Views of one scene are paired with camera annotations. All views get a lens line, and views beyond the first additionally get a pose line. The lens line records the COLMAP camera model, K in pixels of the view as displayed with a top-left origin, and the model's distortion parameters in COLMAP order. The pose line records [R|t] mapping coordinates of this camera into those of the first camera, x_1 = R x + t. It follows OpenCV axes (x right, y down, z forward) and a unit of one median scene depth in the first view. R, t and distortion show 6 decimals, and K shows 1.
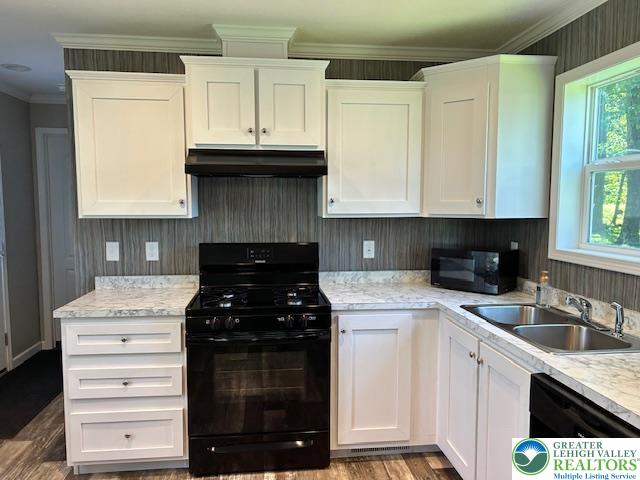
lens RADIAL K [[479.2, 0, 316.5], [0, 479.2, 244.2], [0, 0, 1]] dist [0.050225, -0.054286]
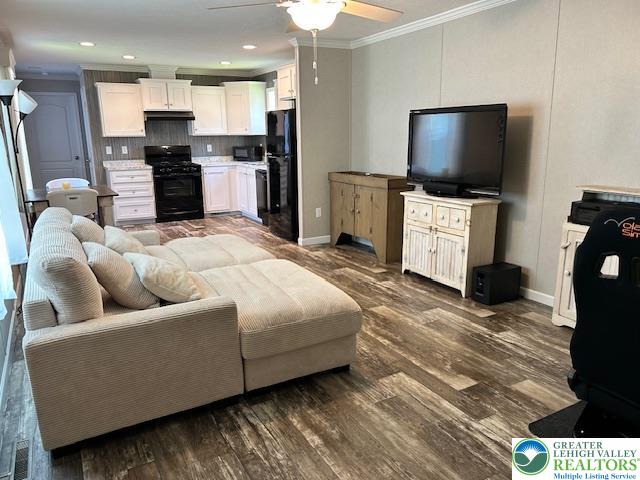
lens RADIAL K [[479.2, 0, 320.4], [0, 479.2, 243.9], [0, 0, 1]] dist [0.050225, -0.054286]
pose [[0.924619, -0.100030, 0.367524, -0.414102], [0.044849, 0.986779, 0.155743, 0.170853], [-0.378244, -0.127520, 0.916881, -2.029934]]
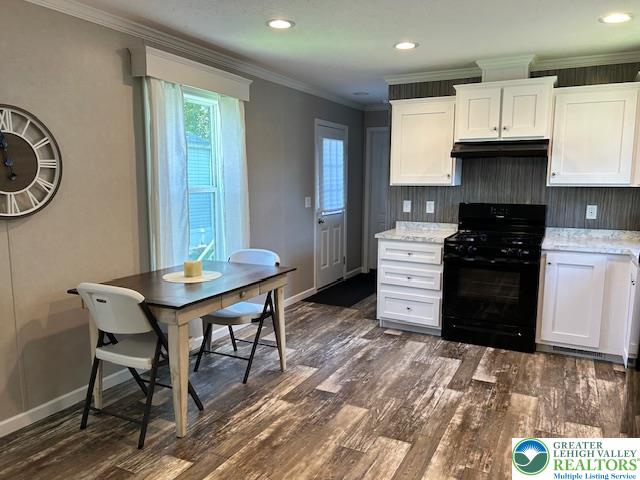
lens RADIAL K [[479.2, 0, 318.0], [0, 479.2, 241.2], [0, 0, 1]] dist [0.050225, -0.054286]
pose [[0.829328, 0.076204, -0.553541, 0.263947], [-0.051370, 0.996859, 0.060271, 0.056154], [0.556395, -0.021549, 0.830638, -0.581543]]
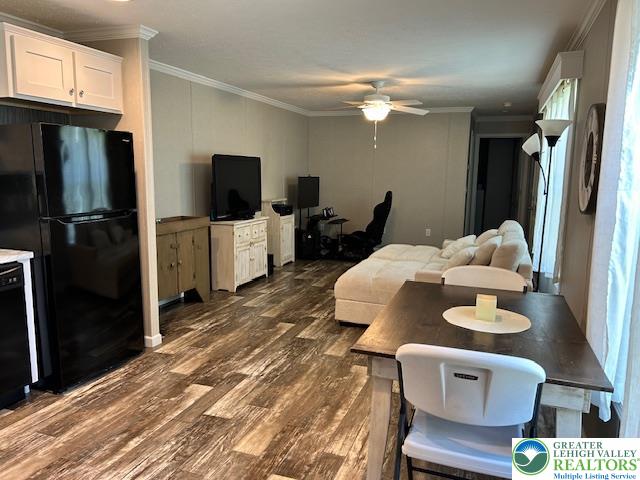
lens RADIAL K [[479.2, 0, 319.0], [0, 479.2, 238.2], [0, 0, 1]] dist [0.050225, -0.054286]
pose [[-0.889889, -0.082894, 0.448582, -0.784017], [0.020387, 0.975142, 0.220642, -0.130205], [-0.455721, 0.205493, -0.866078, 1.488729]]
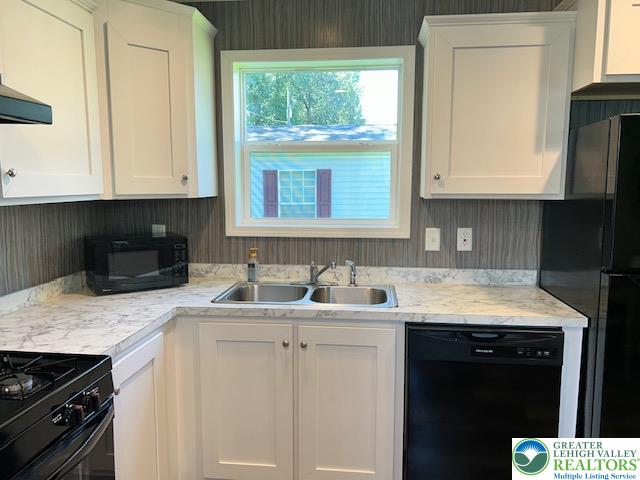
lens RADIAL K [[479.2, 0, 325.8], [0, 479.2, 240.5], [0, 0, 1]] dist [0.050225, -0.054286]
pose [[0.218864, -0.121388, 0.968175, -0.372678], [0.085907, 0.990776, 0.104802, -0.078221], [-0.971966, 0.060235, 0.227273, 0.897261]]
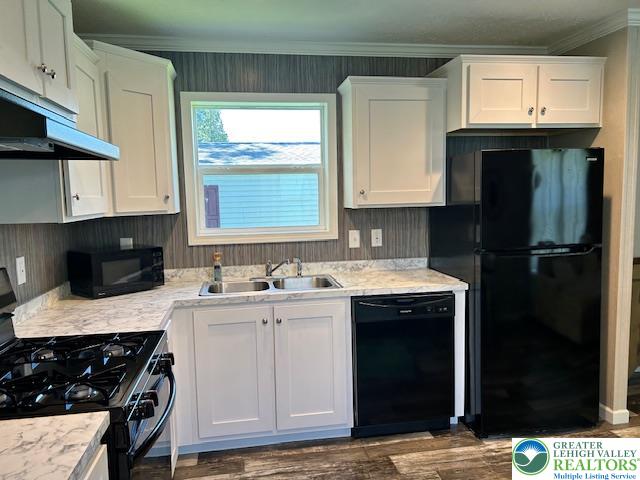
lens RADIAL K [[479.2, 0, 319.5], [0, 479.2, 245.1], [0, 0, 1]] dist [0.050225, -0.054286]
pose [[-0.053655, -0.107025, 0.992808, -0.735522], [0.111462, 0.987385, 0.112464, -0.104048], [-0.992319, 0.116694, -0.041049, 1.101274]]
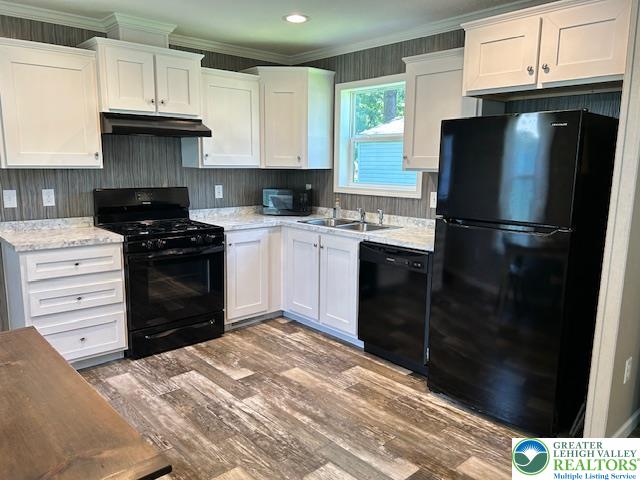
lens RADIAL K [[479.2, 0, 314.7], [0, 479.2, 240.9], [0, 0, 1]] dist [0.050225, -0.054286]
pose [[0.819275, -0.086076, 0.566903, -0.538035], [0.040311, 0.994868, 0.092800, 0.039649], [-0.571982, -0.053176, 0.818541, -0.351631]]
